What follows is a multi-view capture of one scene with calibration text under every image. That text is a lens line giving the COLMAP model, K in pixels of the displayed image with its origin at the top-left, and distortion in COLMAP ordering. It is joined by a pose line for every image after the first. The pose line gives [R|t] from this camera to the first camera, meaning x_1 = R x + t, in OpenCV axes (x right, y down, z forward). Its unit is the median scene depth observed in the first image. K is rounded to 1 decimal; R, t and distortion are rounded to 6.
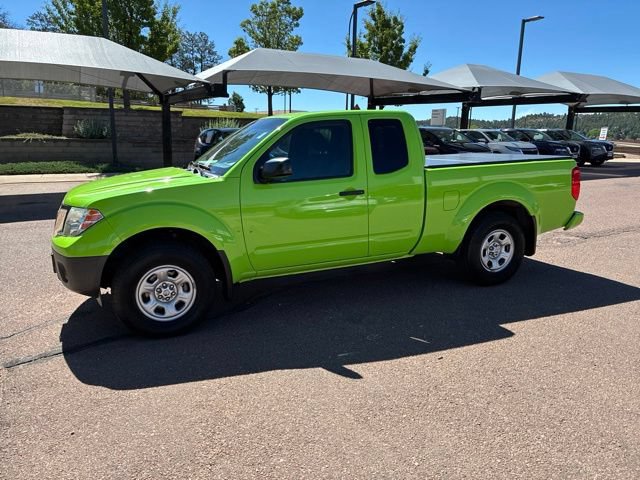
lens RADIAL K [[484.7, 0, 314.4], [0, 484.7, 240.5], [0, 0, 1]] dist [0.046195, -0.060442]
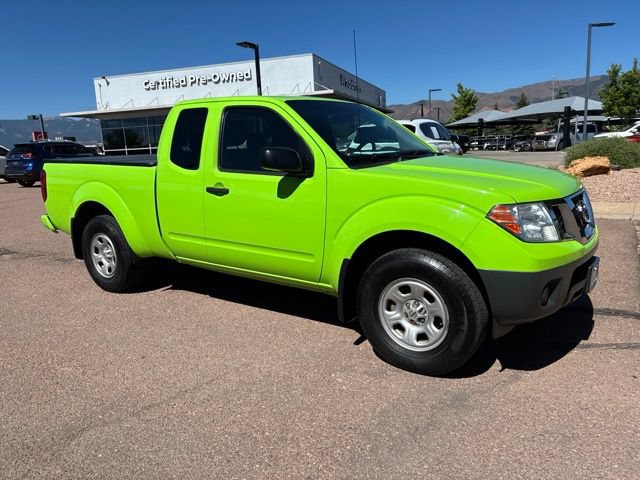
lens RADIAL K [[484.7, 0, 312.0], [0, 484.7, 238.0], [0, 0, 1]] dist [0.046195, -0.060442]
pose [[-0.517016, -0.143986, 0.843779, -0.775214], [0.212839, 0.933167, 0.289653, -0.263562], [-0.829093, 0.329344, -0.451816, 1.395947]]
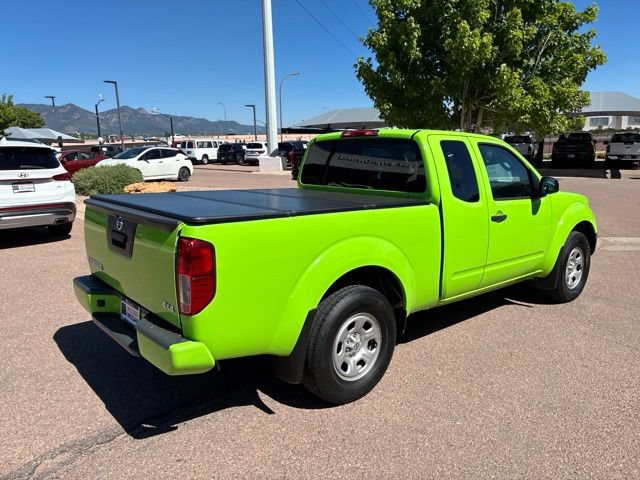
lens RADIAL K [[484.7, 0, 309.8], [0, 484.7, 241.0], [0, 0, 1]] dist [0.046195, -0.060442]
pose [[-0.956417, 0.063694, -0.284973, 0.459541], [-0.050321, 0.925369, 0.375713, -0.401407], [0.287636, 0.373678, -0.881834, 1.797825]]
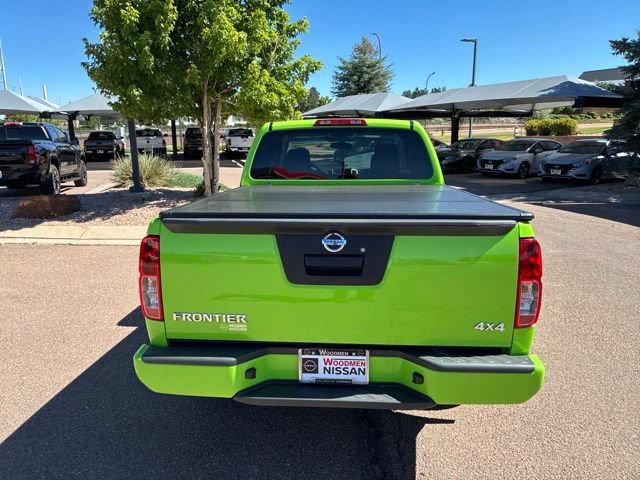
lens RADIAL K [[484.7, 0, 308.1], [0, 484.7, 239.1], [0, 0, 1]] dist [0.046195, -0.060442]
pose [[-0.457673, 0.184960, -0.869670, 0.877368], [-0.173978, 0.940585, 0.291600, -0.307416], [0.871933, 0.284761, -0.398301, 1.346589]]
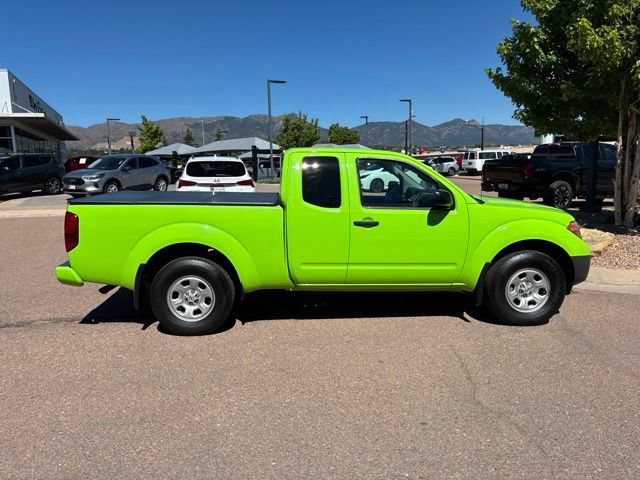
lens RADIAL K [[484.7, 0, 310.8], [0, 484.7, 236.7], [0, 0, 1]] dist [0.046195, -0.060442]
pose [[-0.942415, -0.036523, 0.332445, -0.280139], [0.082604, 0.937803, 0.337196, -0.441775], [-0.324083, 0.345240, -0.880783, 2.006789]]
